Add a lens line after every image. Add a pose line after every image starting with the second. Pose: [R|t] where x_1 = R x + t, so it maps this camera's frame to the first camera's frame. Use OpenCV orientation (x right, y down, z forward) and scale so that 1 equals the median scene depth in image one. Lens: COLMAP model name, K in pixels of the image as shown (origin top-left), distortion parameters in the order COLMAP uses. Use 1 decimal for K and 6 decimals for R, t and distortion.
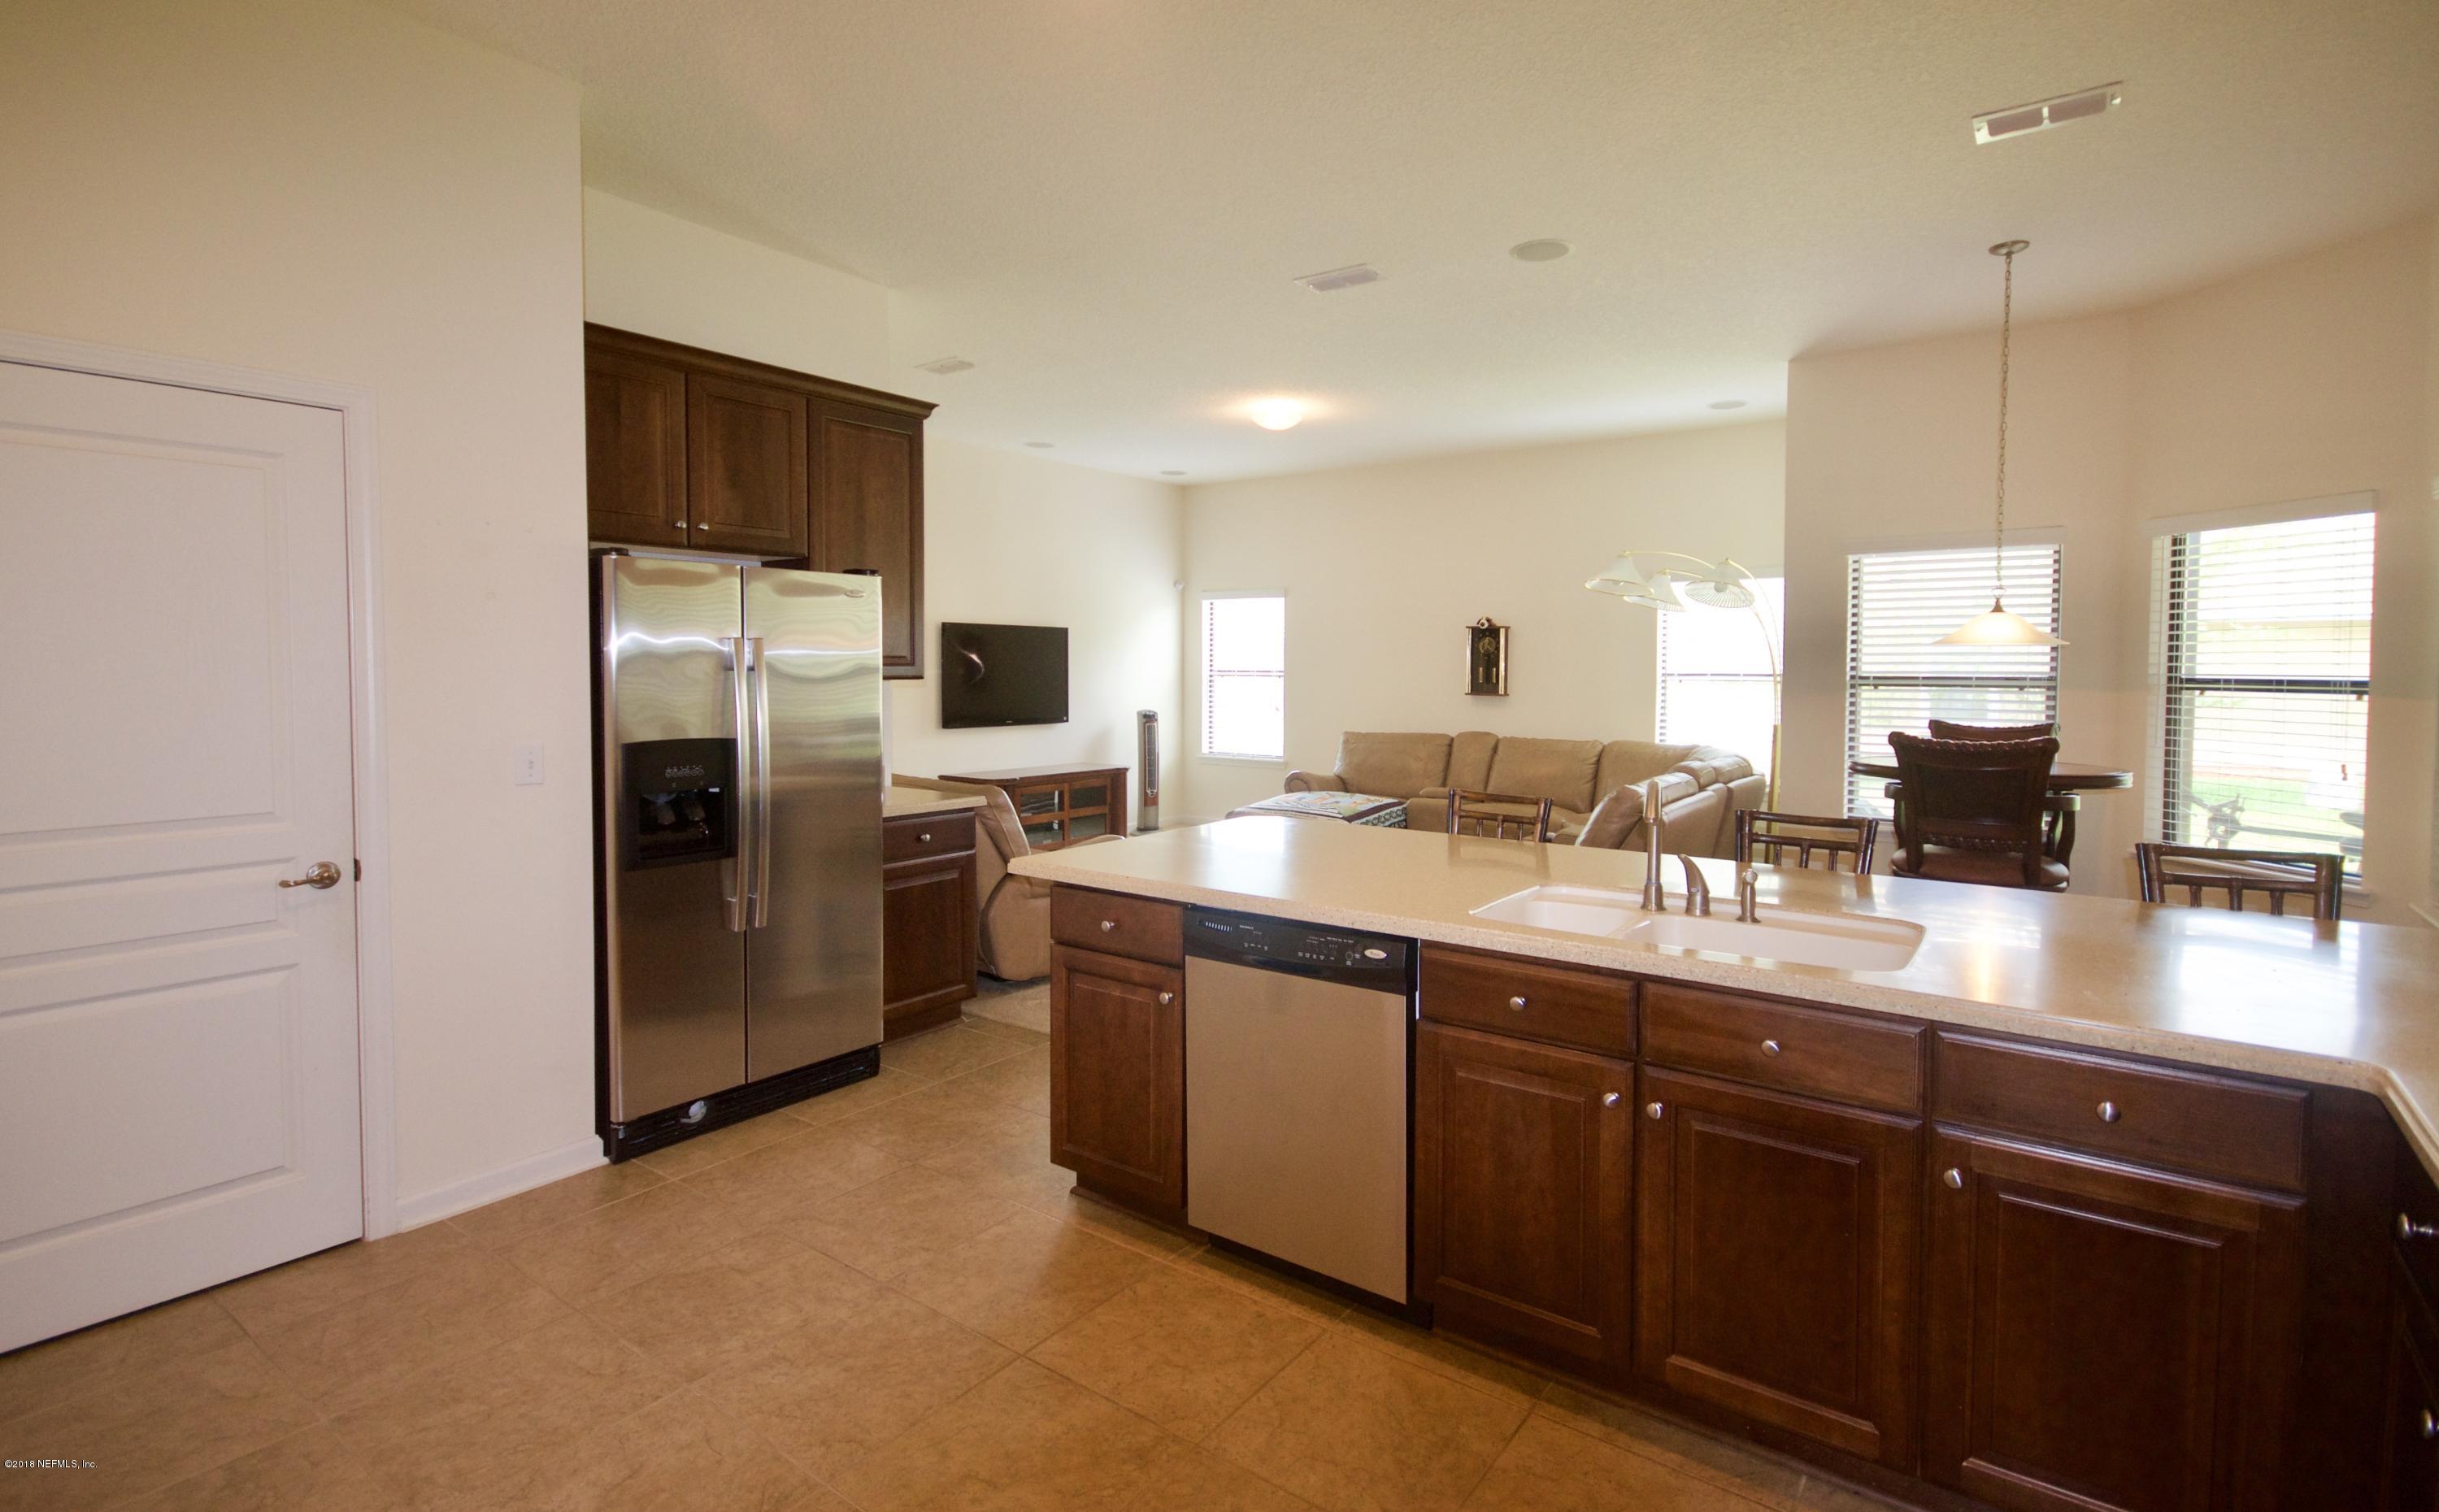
lens RADIAL K [[1178.9, 0, 1242.5], [0, 1178.9, 712.8], [0, 0, 1]] dist [0.007809, 0.000692]
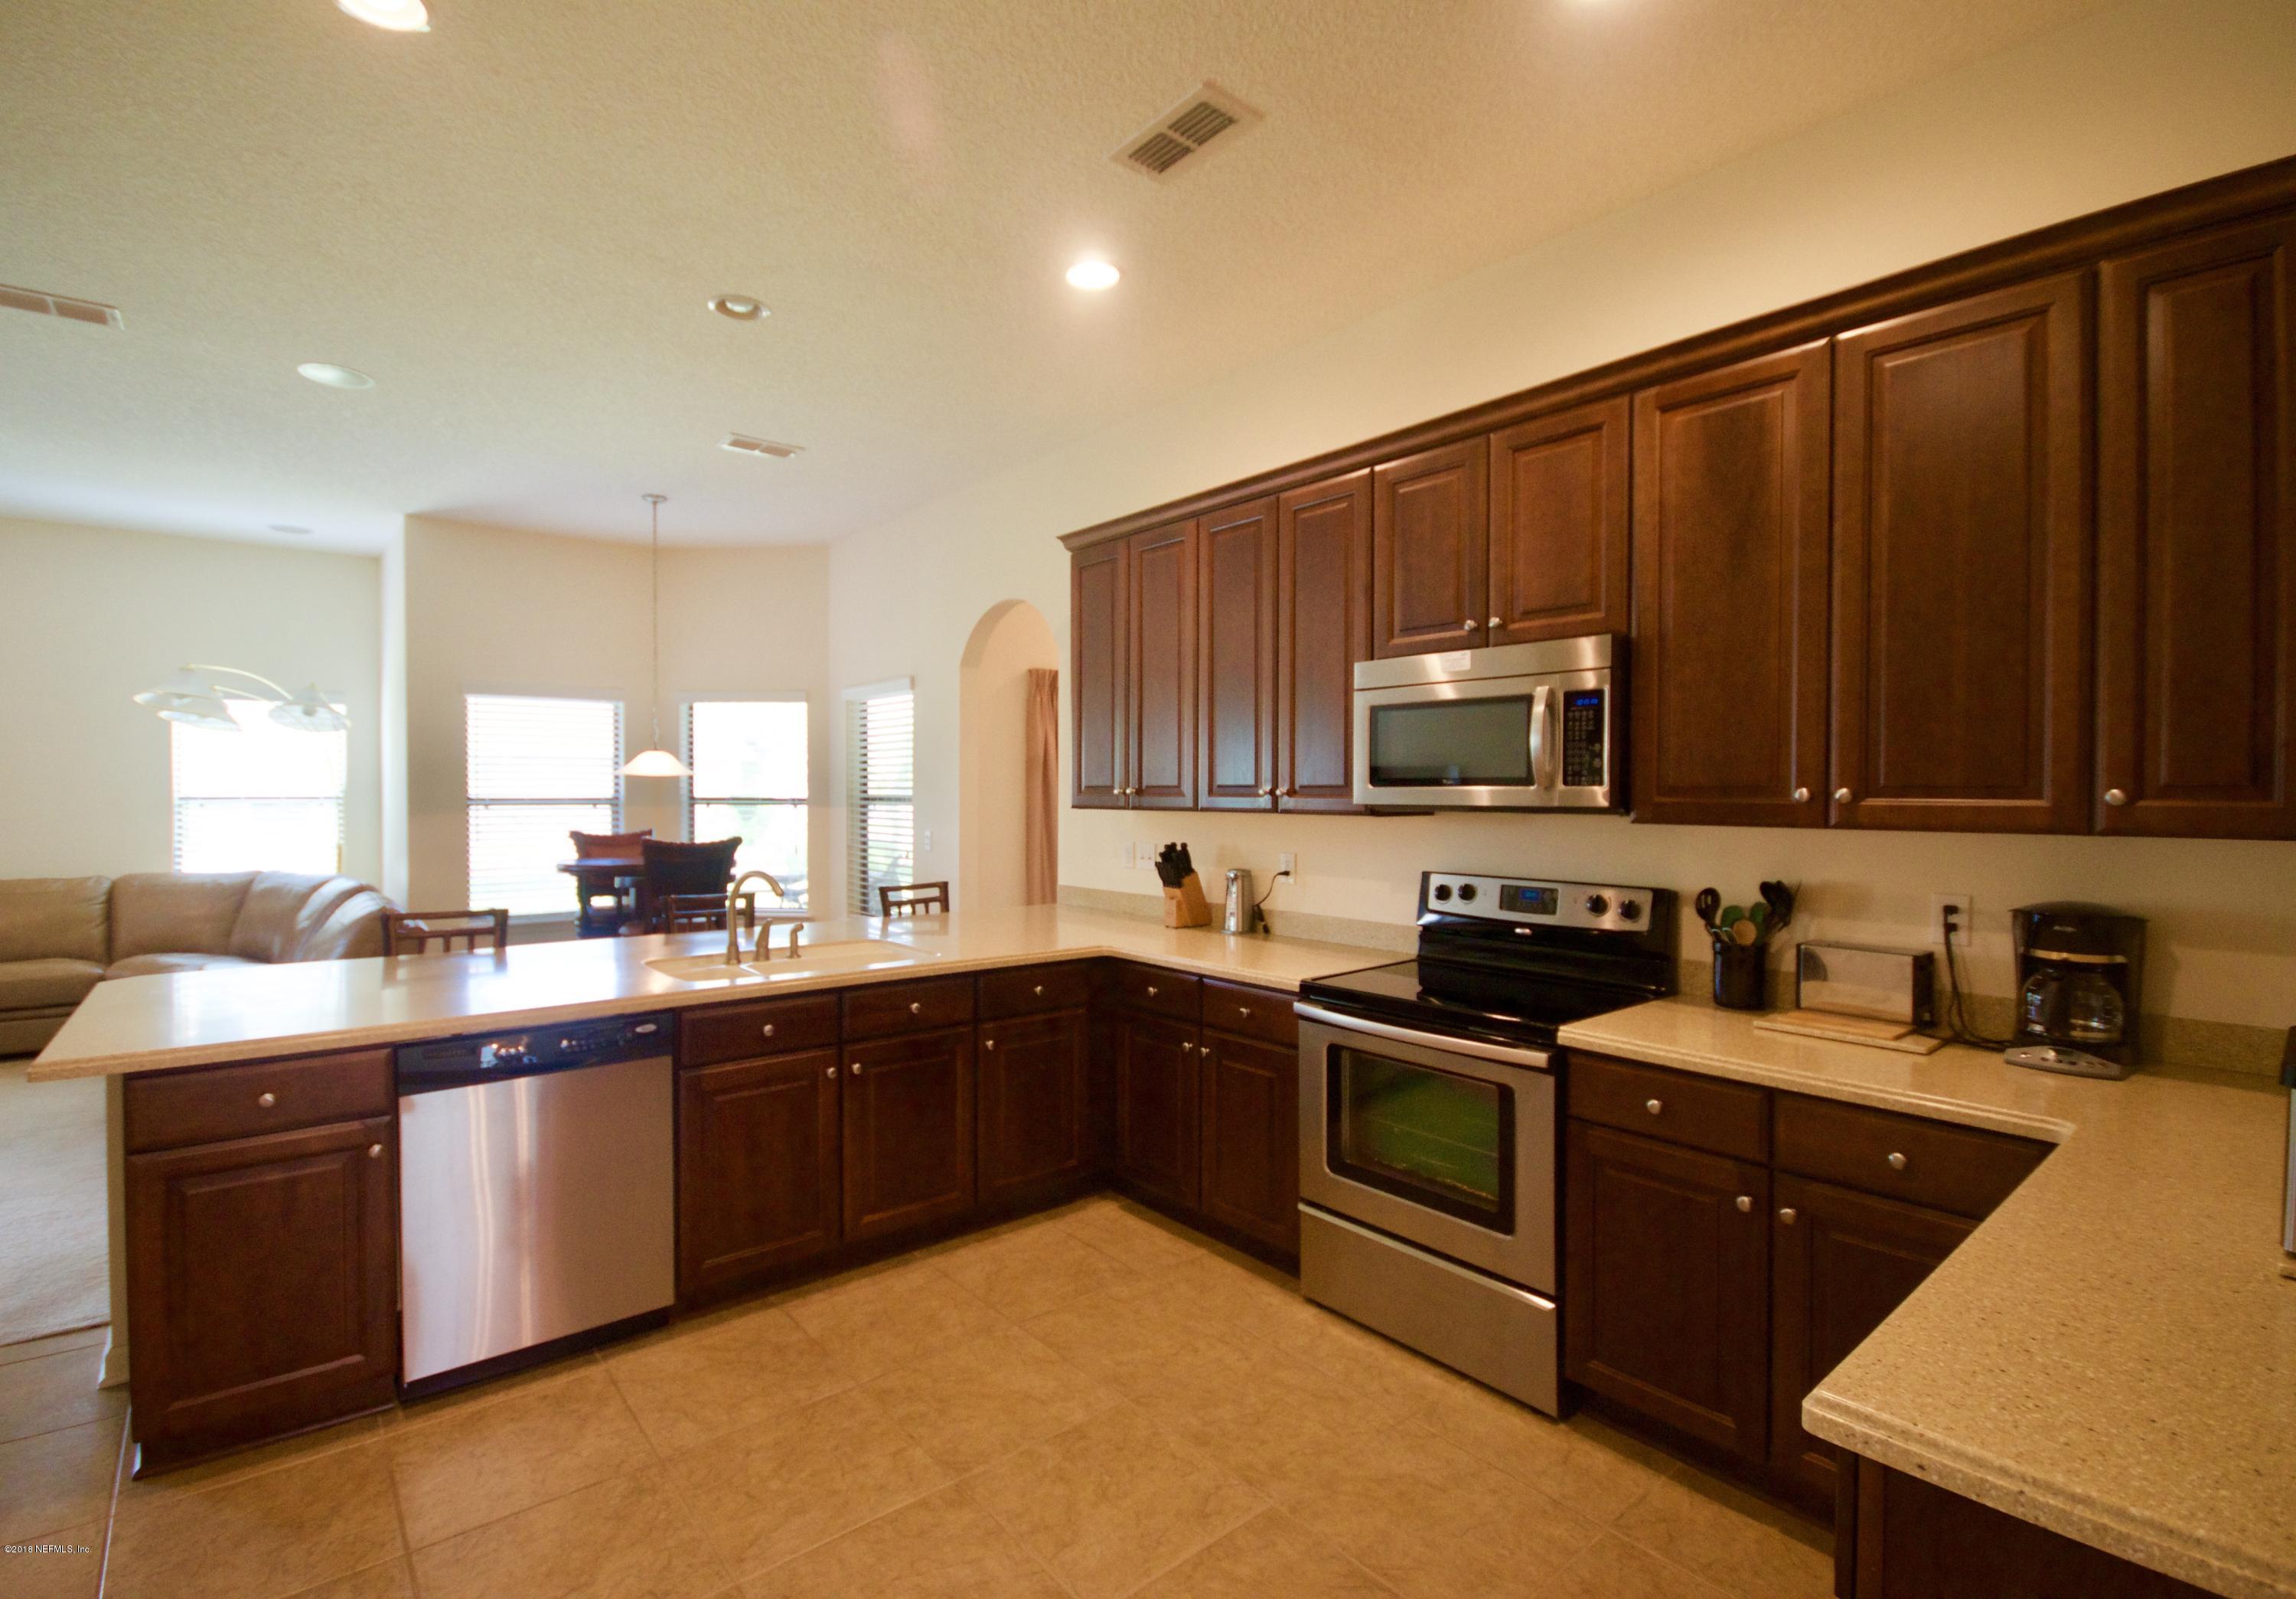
lens RADIAL K [[1054.3, 0, 1154.4], [0, 1054.3, 805.1], [0, 0, 1]] dist [0.001458, -0.000012]
pose [[0.224213, -0.017130, 0.974390, -0.753999], [0.038375, 0.999225, 0.008736, -0.014289], [-0.973784, 0.035434, 0.224697, 0.215940]]
